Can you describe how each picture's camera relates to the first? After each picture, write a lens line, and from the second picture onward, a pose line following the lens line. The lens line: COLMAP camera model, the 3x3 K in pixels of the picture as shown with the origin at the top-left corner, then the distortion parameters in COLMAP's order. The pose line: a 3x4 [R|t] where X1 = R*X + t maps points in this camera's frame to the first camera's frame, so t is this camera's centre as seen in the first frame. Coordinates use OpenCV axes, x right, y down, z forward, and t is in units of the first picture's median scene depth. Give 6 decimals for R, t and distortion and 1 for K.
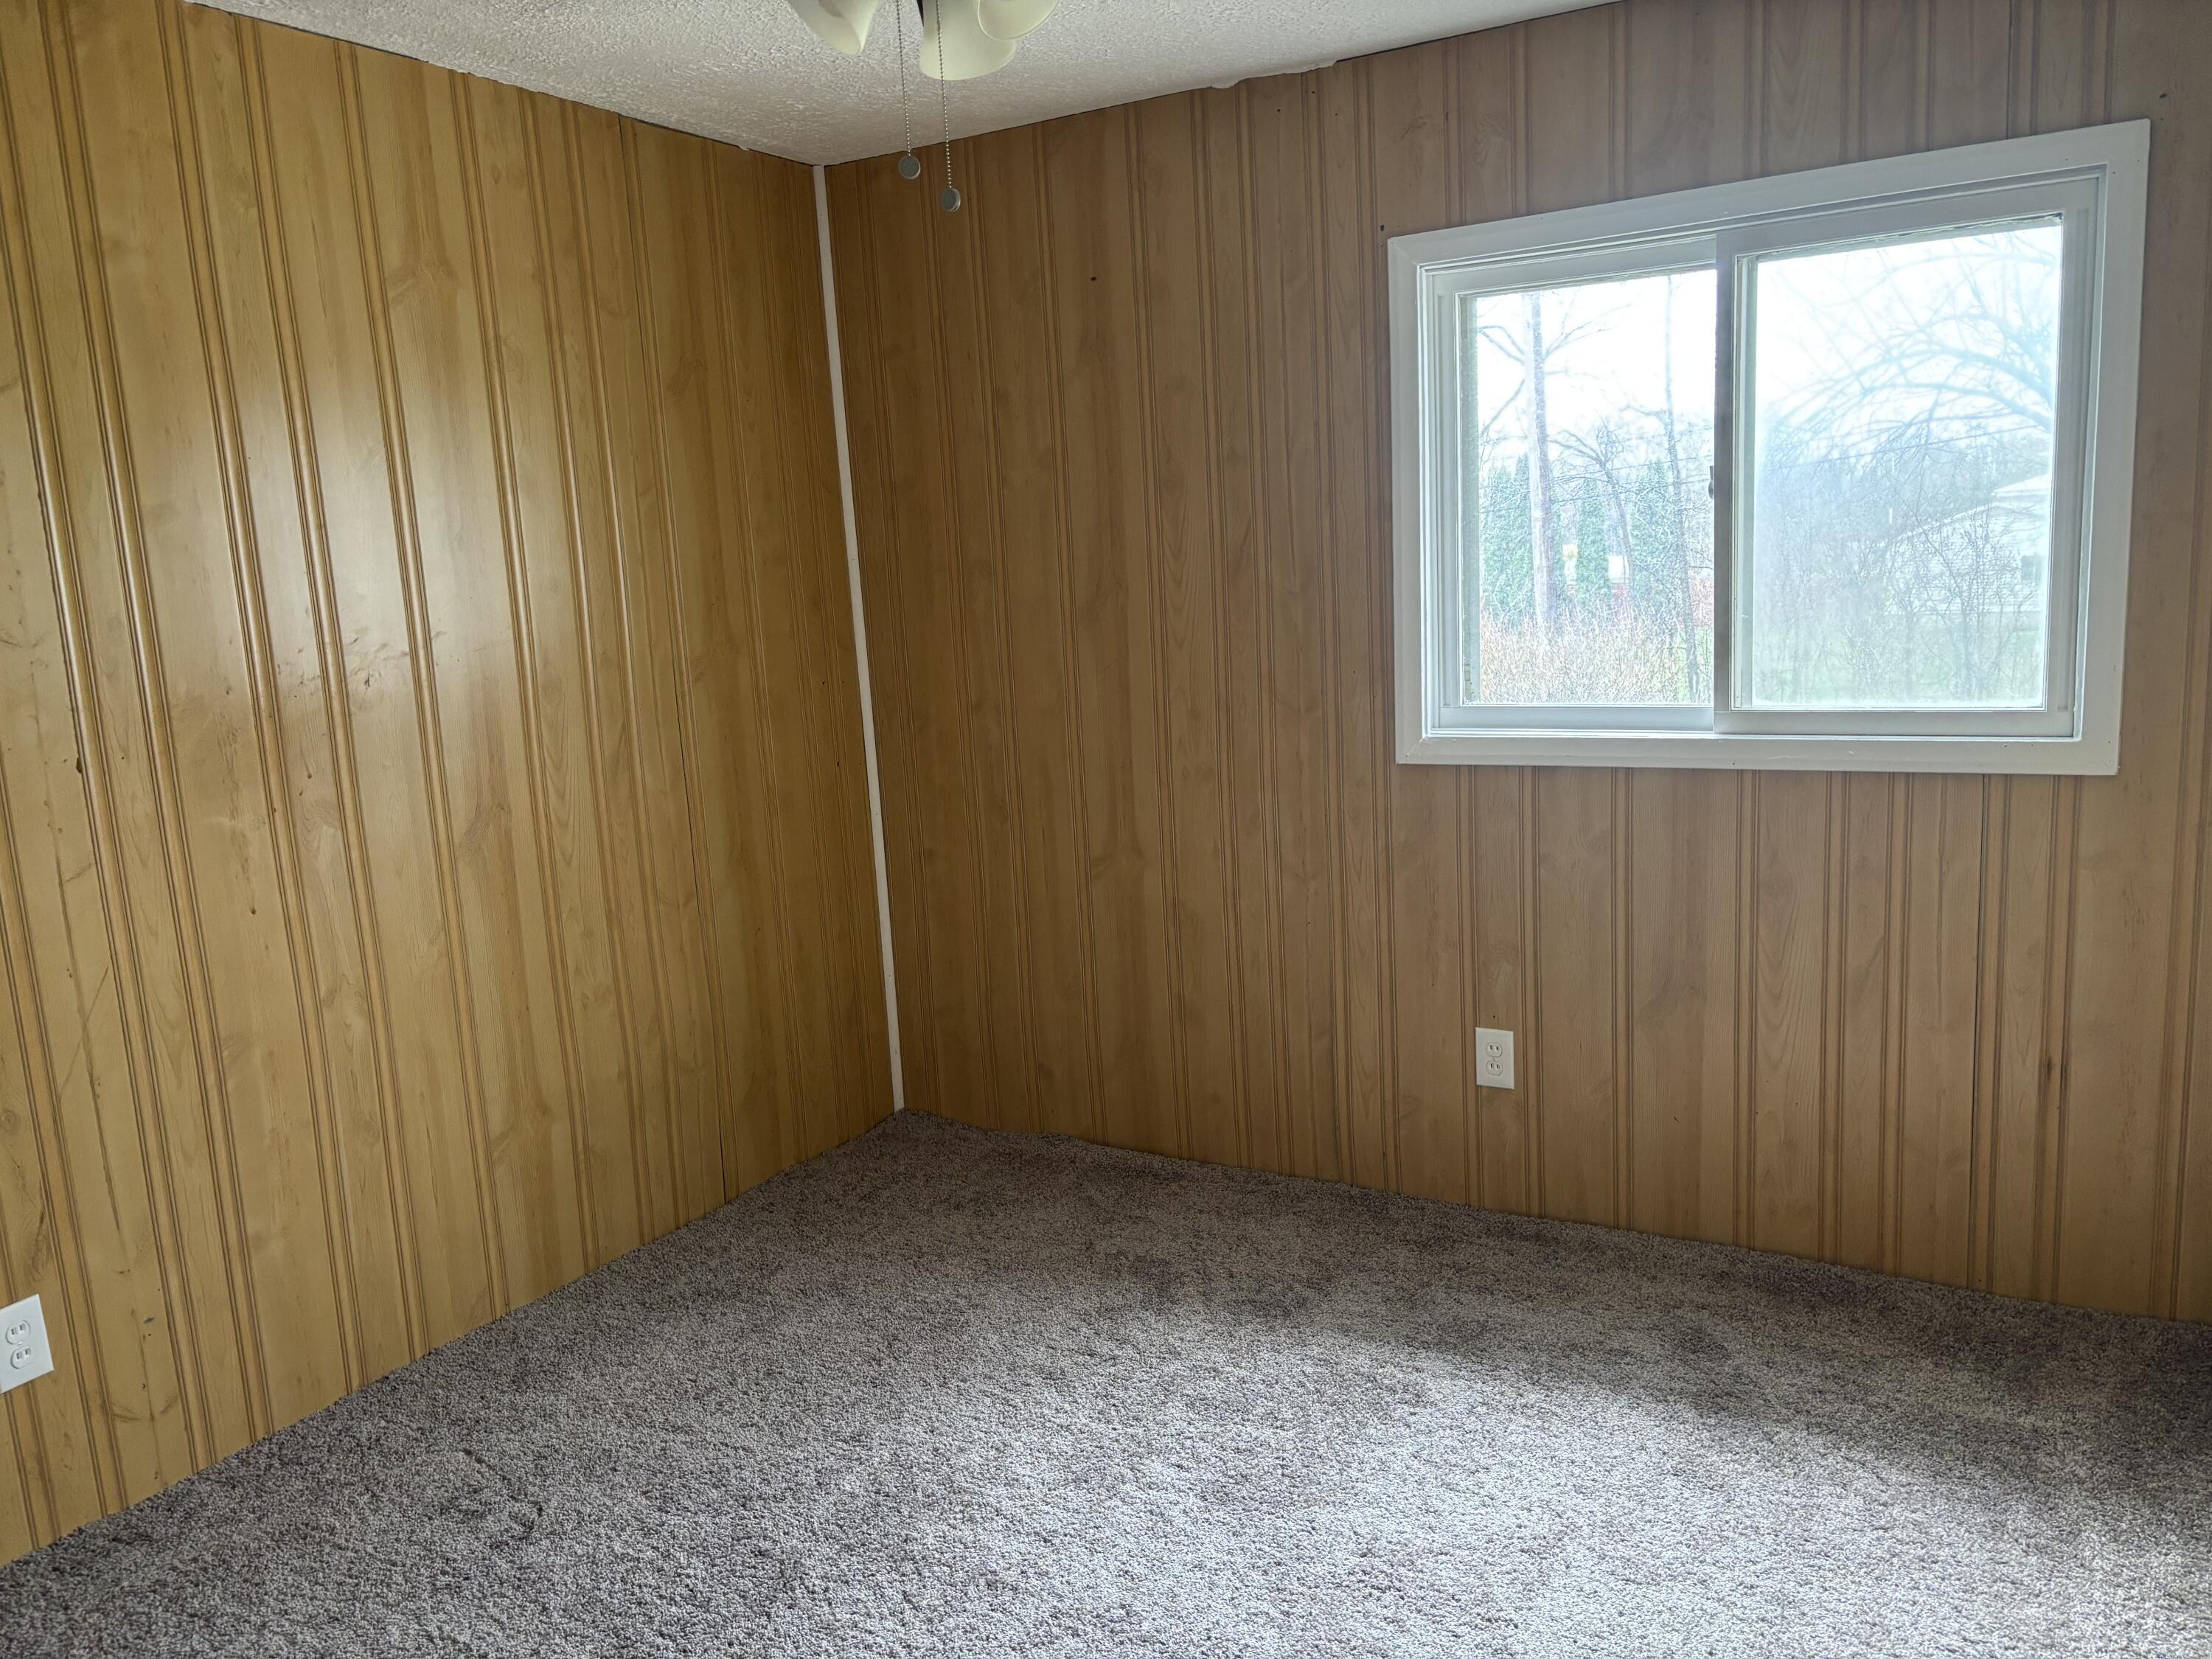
lens RADIAL K [[1665.5, 0, 1104.0], [0, 1665.5, 820.2], [0, 0, 1]] dist [0.002994, 0.001513]
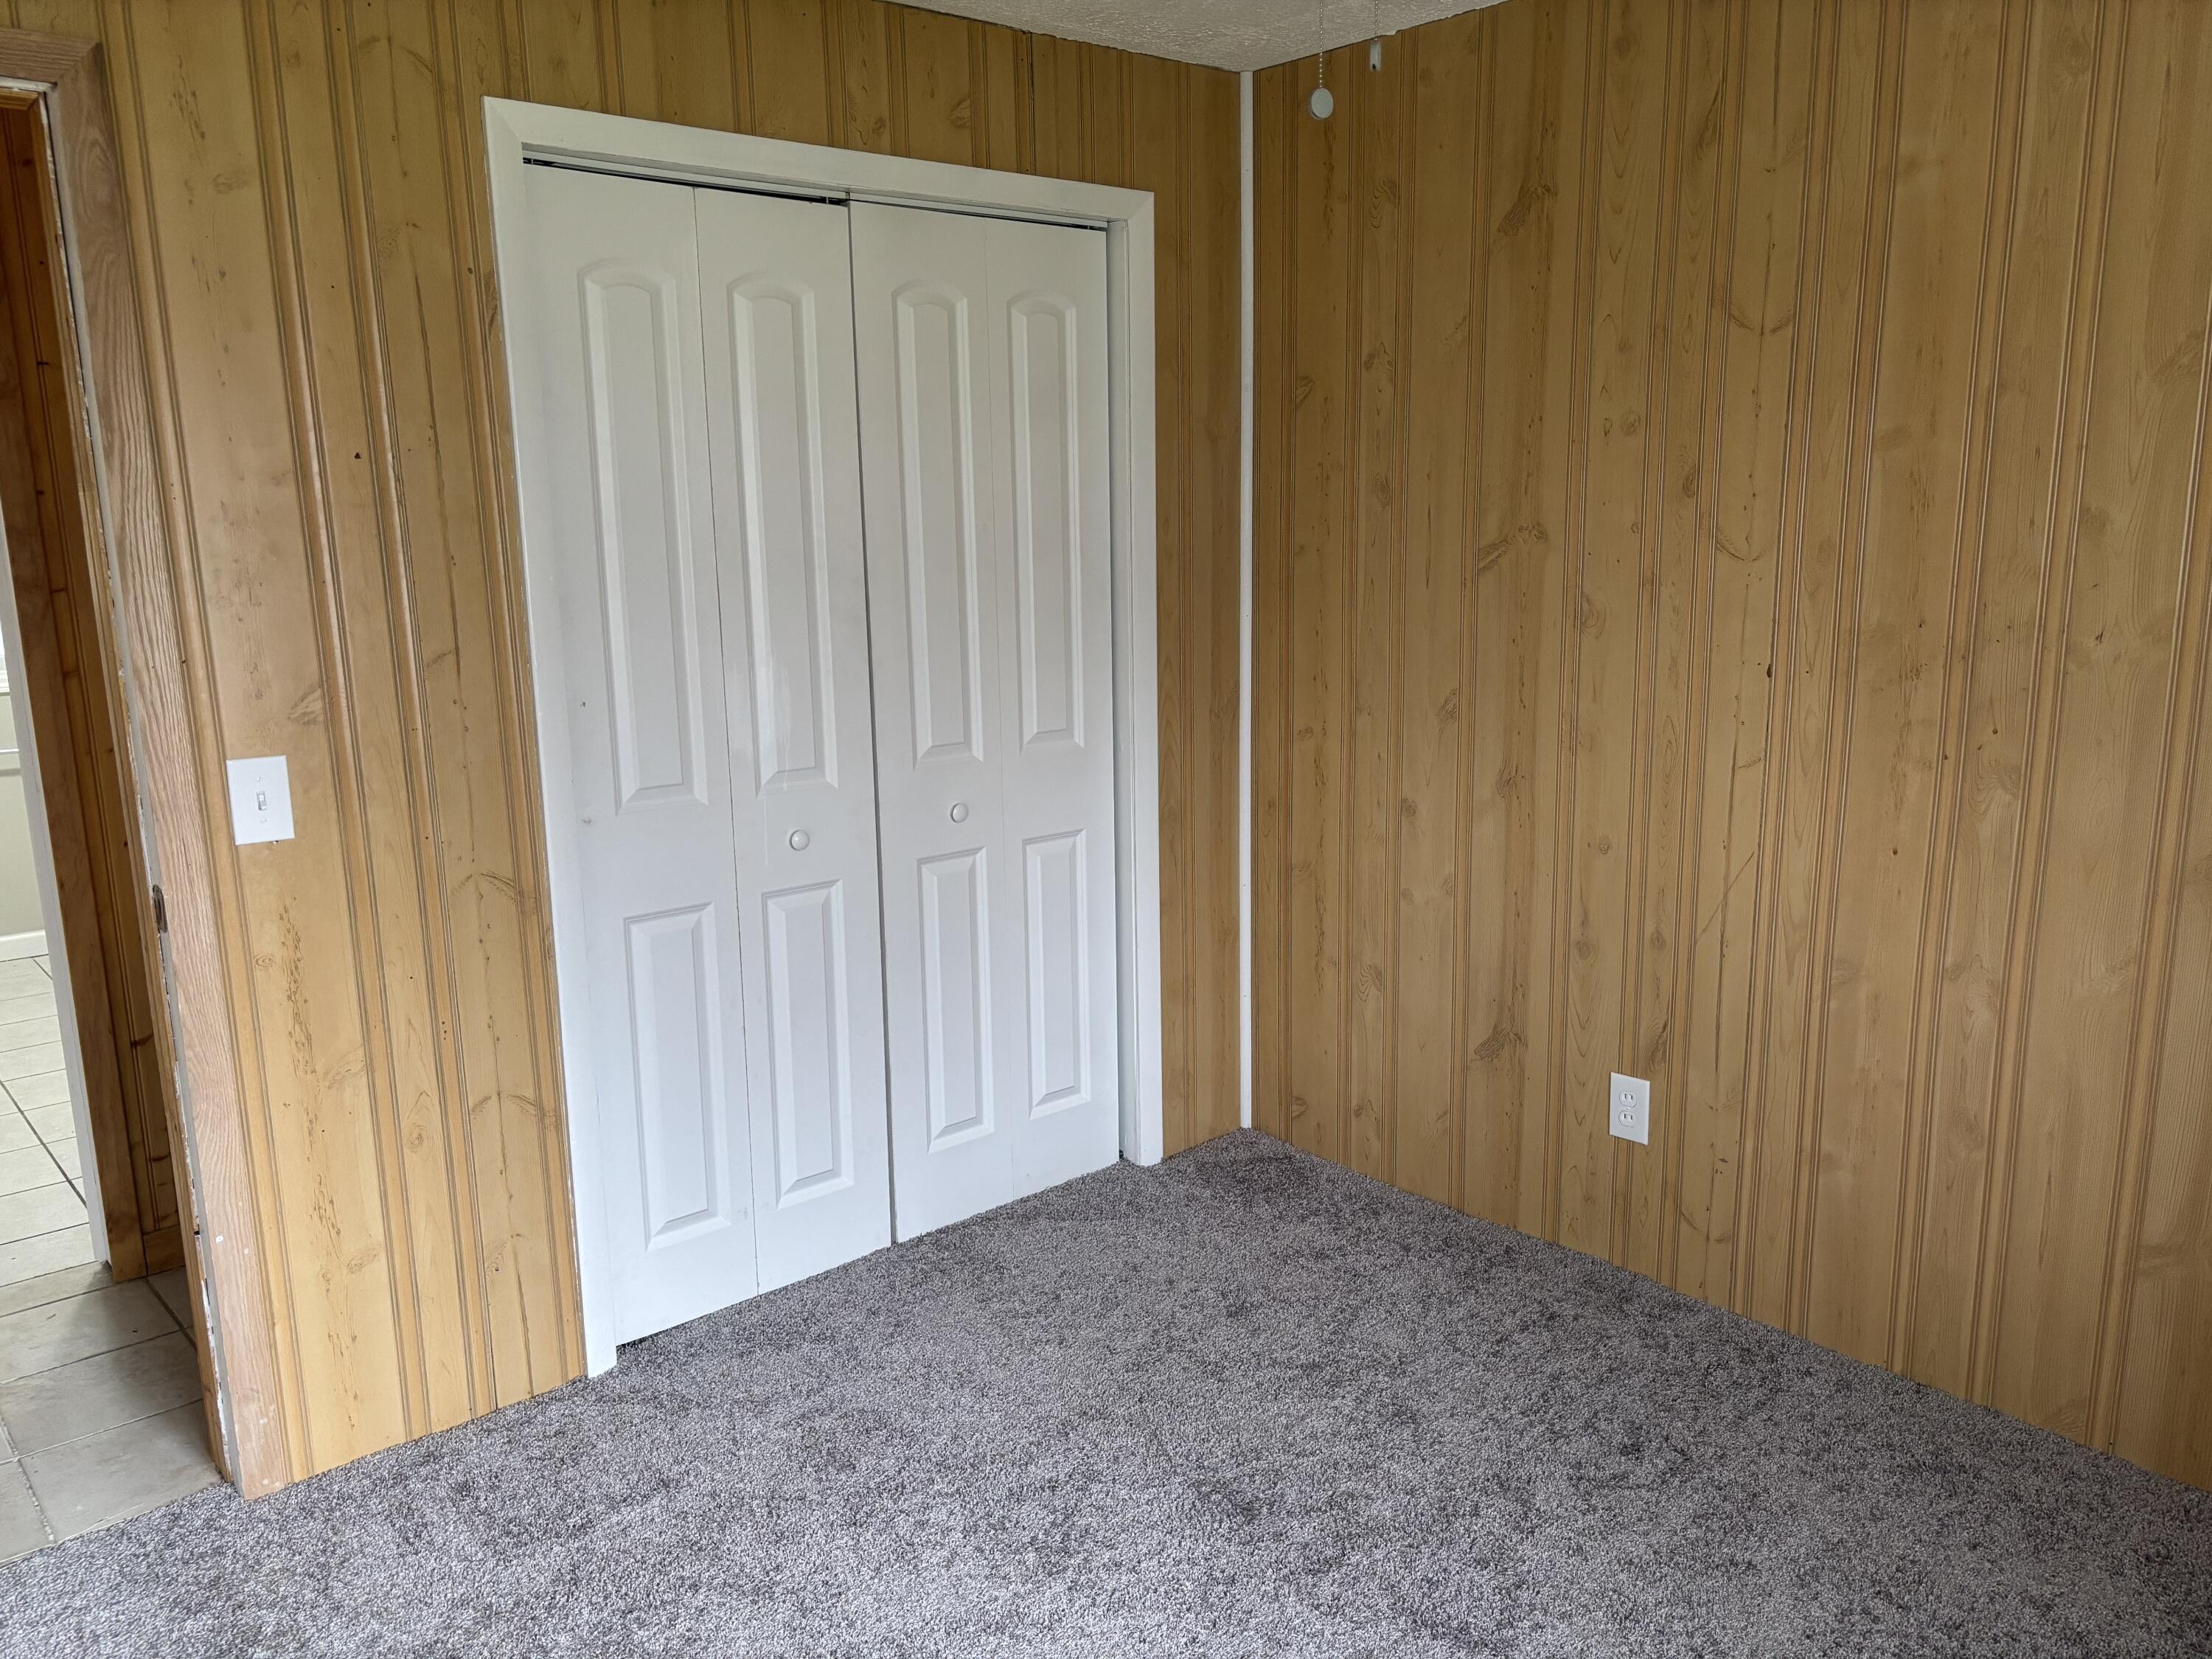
lens RADIAL K [[1665.5, 0, 1103.0], [0, 1665.5, 849.2], [0, 0, 1]] dist [0.002994, 0.001513]
pose [[-0.326103, 0.247108, -0.912466, 0.515884], [-0.117001, 0.947260, 0.298345, -0.178942], [0.938066, 0.204050, -0.279992, 0.821423]]
